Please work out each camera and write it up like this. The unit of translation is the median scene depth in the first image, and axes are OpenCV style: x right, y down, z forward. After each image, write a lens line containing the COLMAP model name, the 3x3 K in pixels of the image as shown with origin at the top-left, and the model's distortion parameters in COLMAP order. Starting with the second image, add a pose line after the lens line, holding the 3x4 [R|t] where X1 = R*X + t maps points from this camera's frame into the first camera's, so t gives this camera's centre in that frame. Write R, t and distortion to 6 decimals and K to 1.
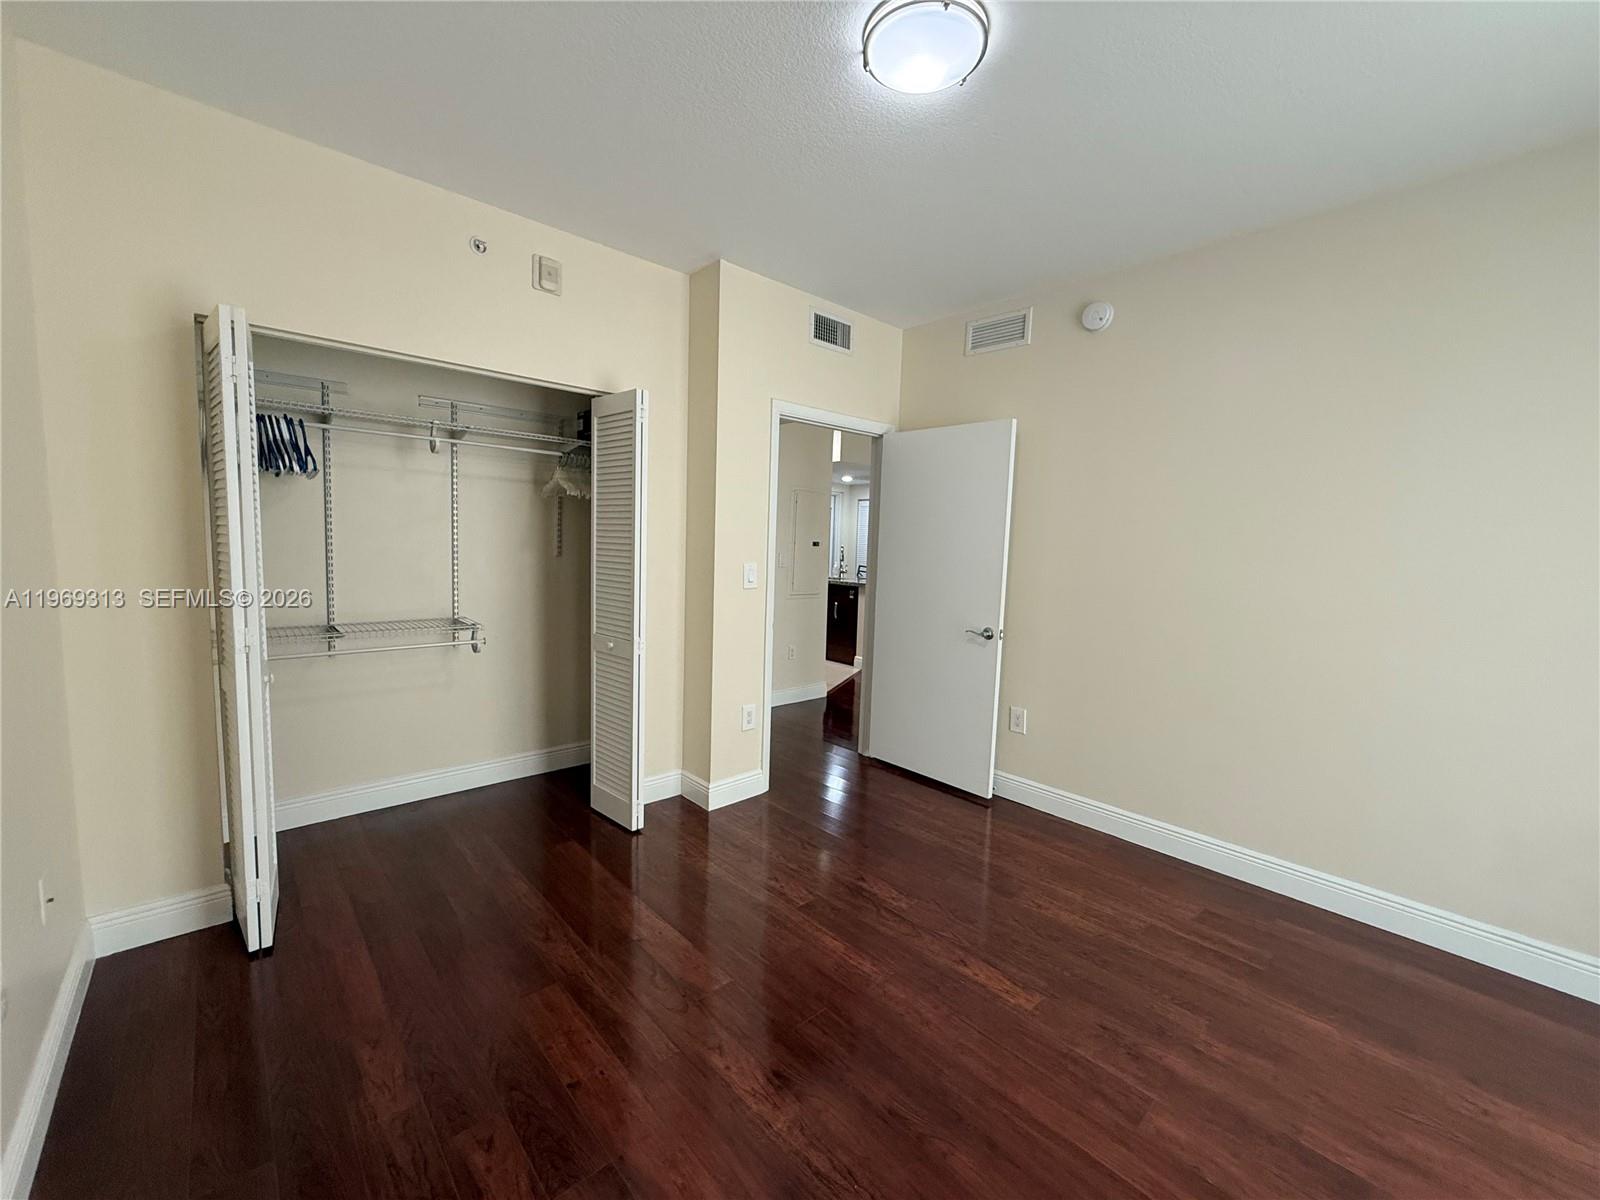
lens RADIAL K [[639.4, 0, 802.4], [0, 639.4, 600.8], [0, 0, 1]] dist [0.001395, -0.000089]
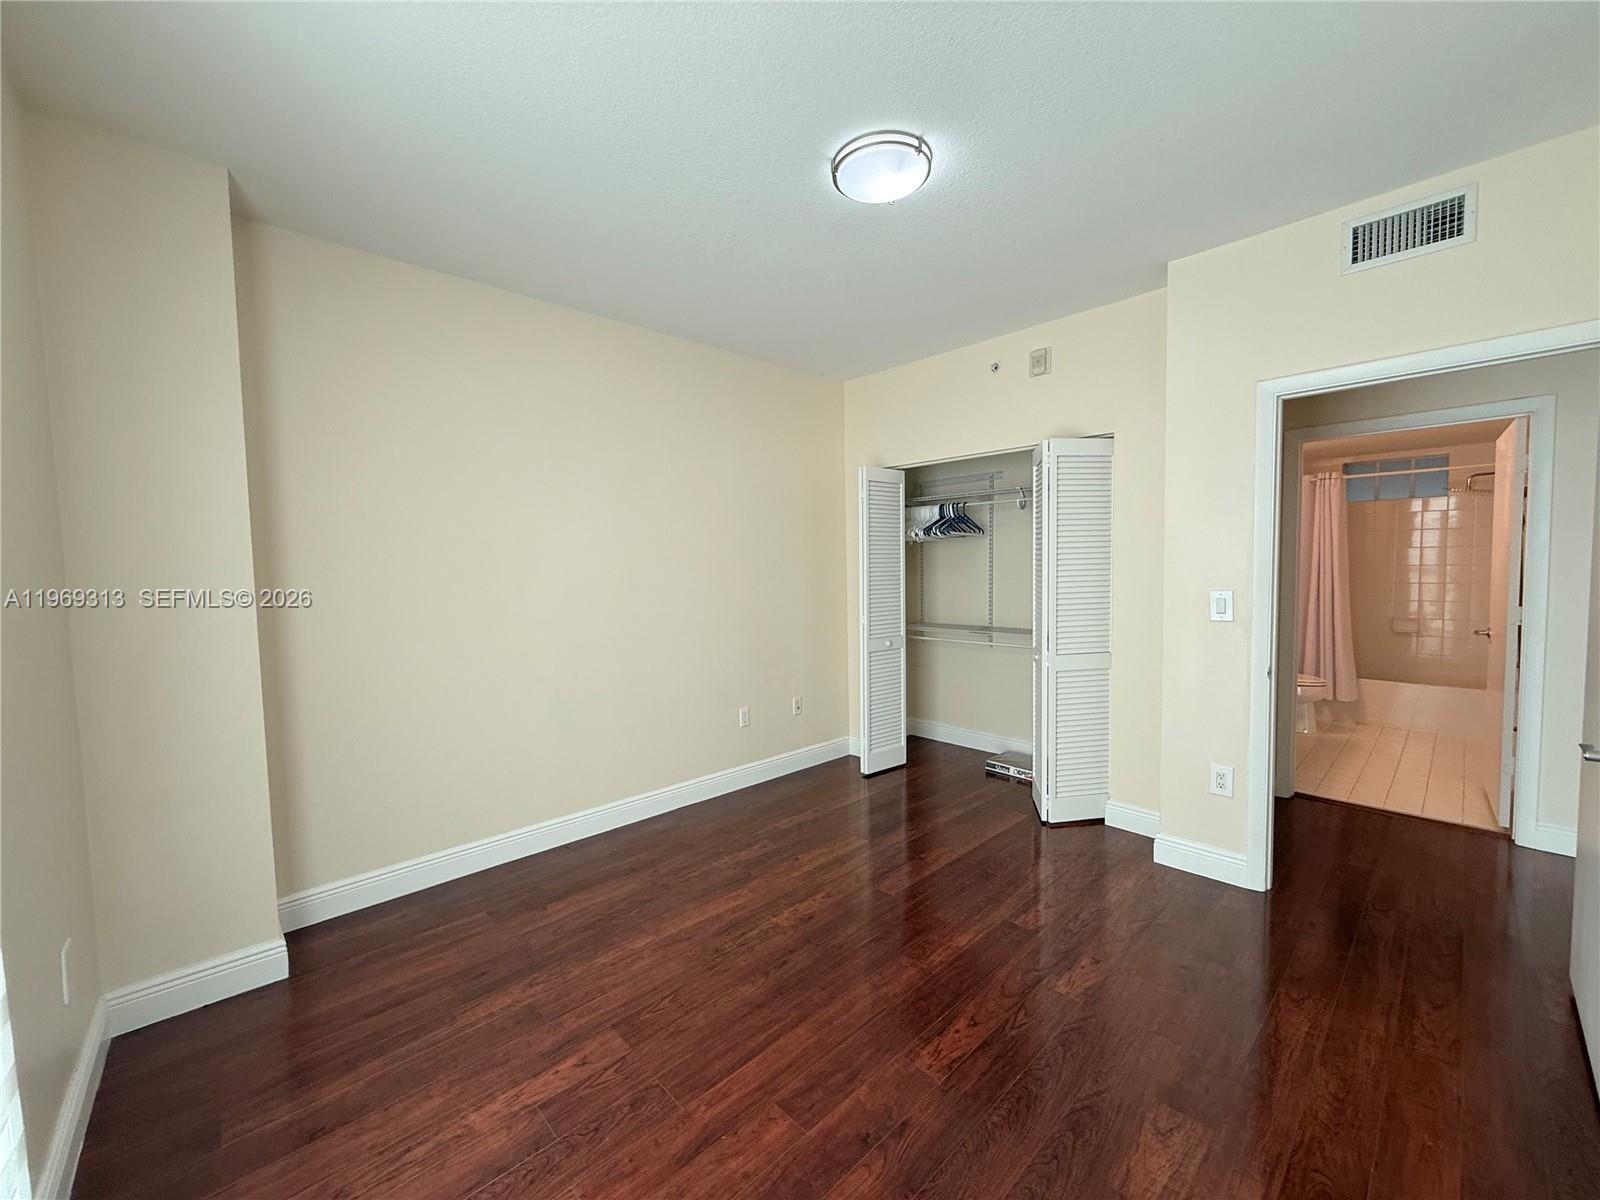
lens RADIAL K [[639.4, 0, 794.9], [0, 639.4, 595.6], [0, 0, 1]] dist [0.001395, -0.000089]
pose [[0.011348, 0.014826, -0.999826, 1.030424], [-0.080546, 0.996654, 0.013865, -0.026335], [0.996686, 0.080374, 0.012504, 0.620642]]
